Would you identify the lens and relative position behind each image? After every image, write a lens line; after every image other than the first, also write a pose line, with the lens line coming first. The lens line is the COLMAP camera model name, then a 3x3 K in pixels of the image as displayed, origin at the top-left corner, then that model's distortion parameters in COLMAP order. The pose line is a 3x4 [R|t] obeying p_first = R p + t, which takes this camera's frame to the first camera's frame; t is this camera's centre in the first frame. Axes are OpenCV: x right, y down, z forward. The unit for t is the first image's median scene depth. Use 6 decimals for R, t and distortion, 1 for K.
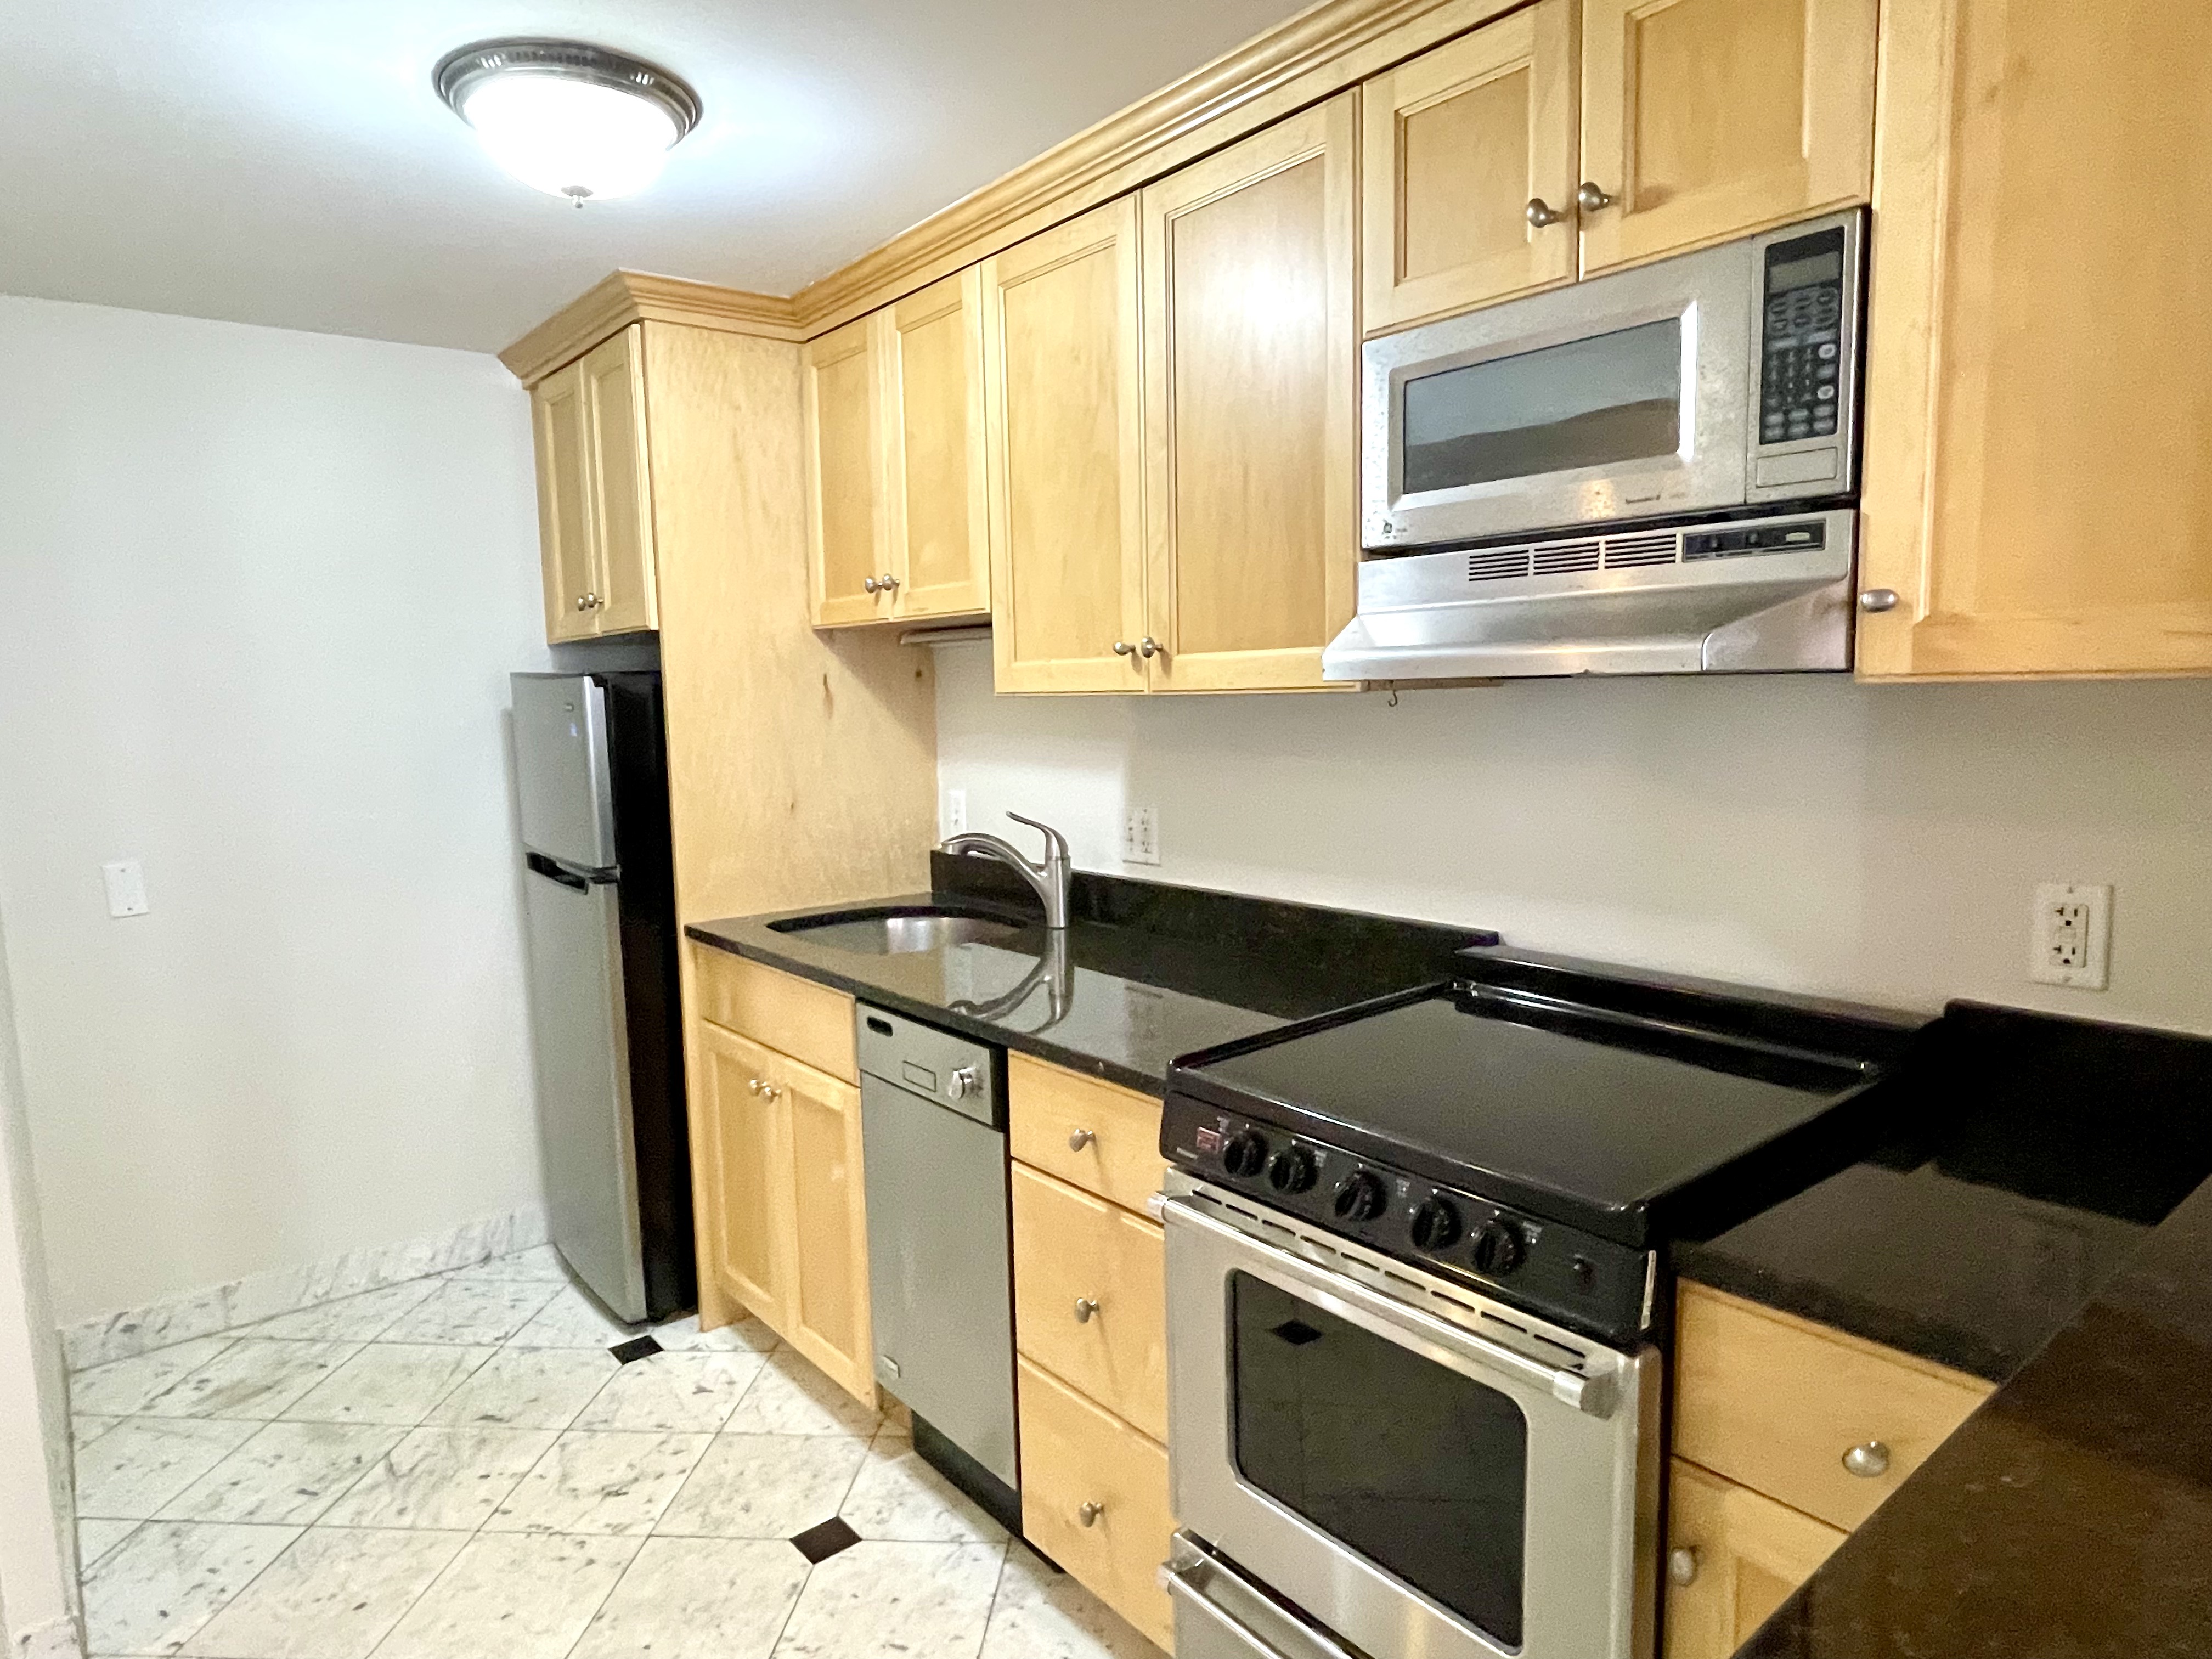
lens RADIAL K [[1329.6, 0, 1112.5], [0, 1329.6, 834.3], [0, 0, 1]] dist [0.002583, -0.011065]
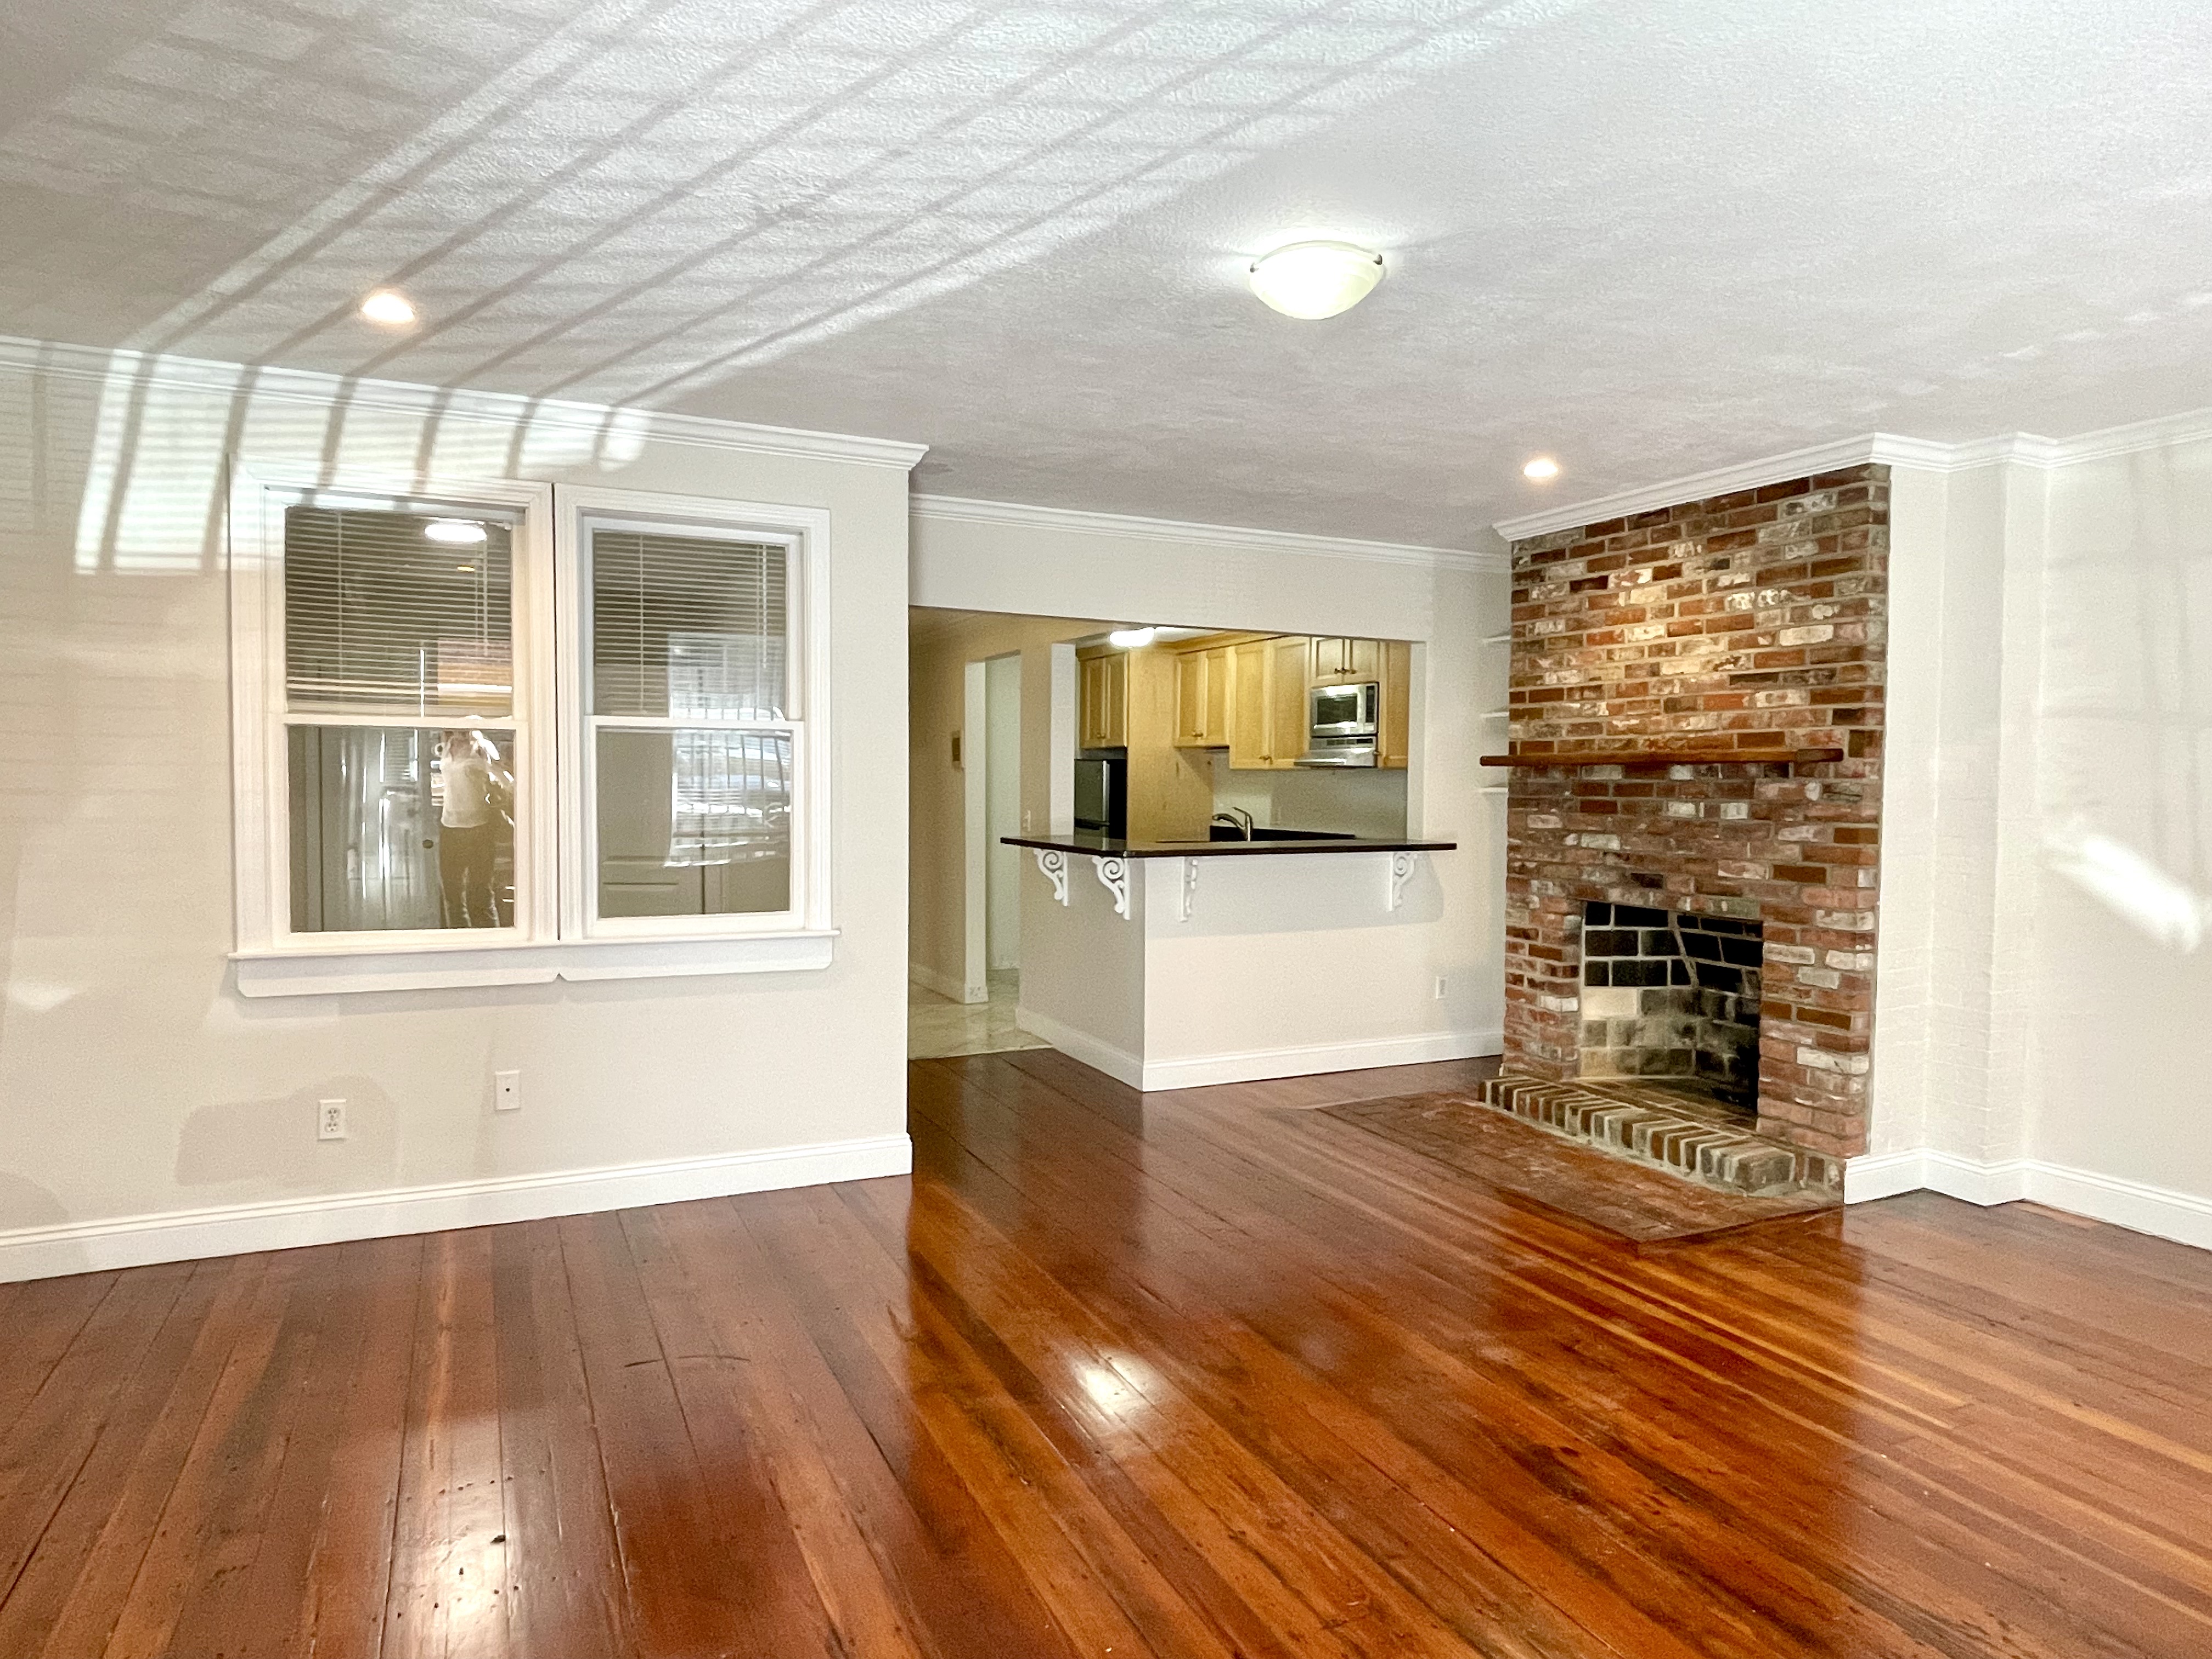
lens RADIAL K [[1329.6, 0, 1104.4], [0, 1329.6, 831.5], [0, 0, 1]] dist [0.002583, -0.011065]
pose [[0.971286, 0.039909, -0.234545, 0.634491], [-0.056315, 0.996381, -0.063668, 0.450562], [0.231156, 0.075048, 0.970018, -3.691543]]
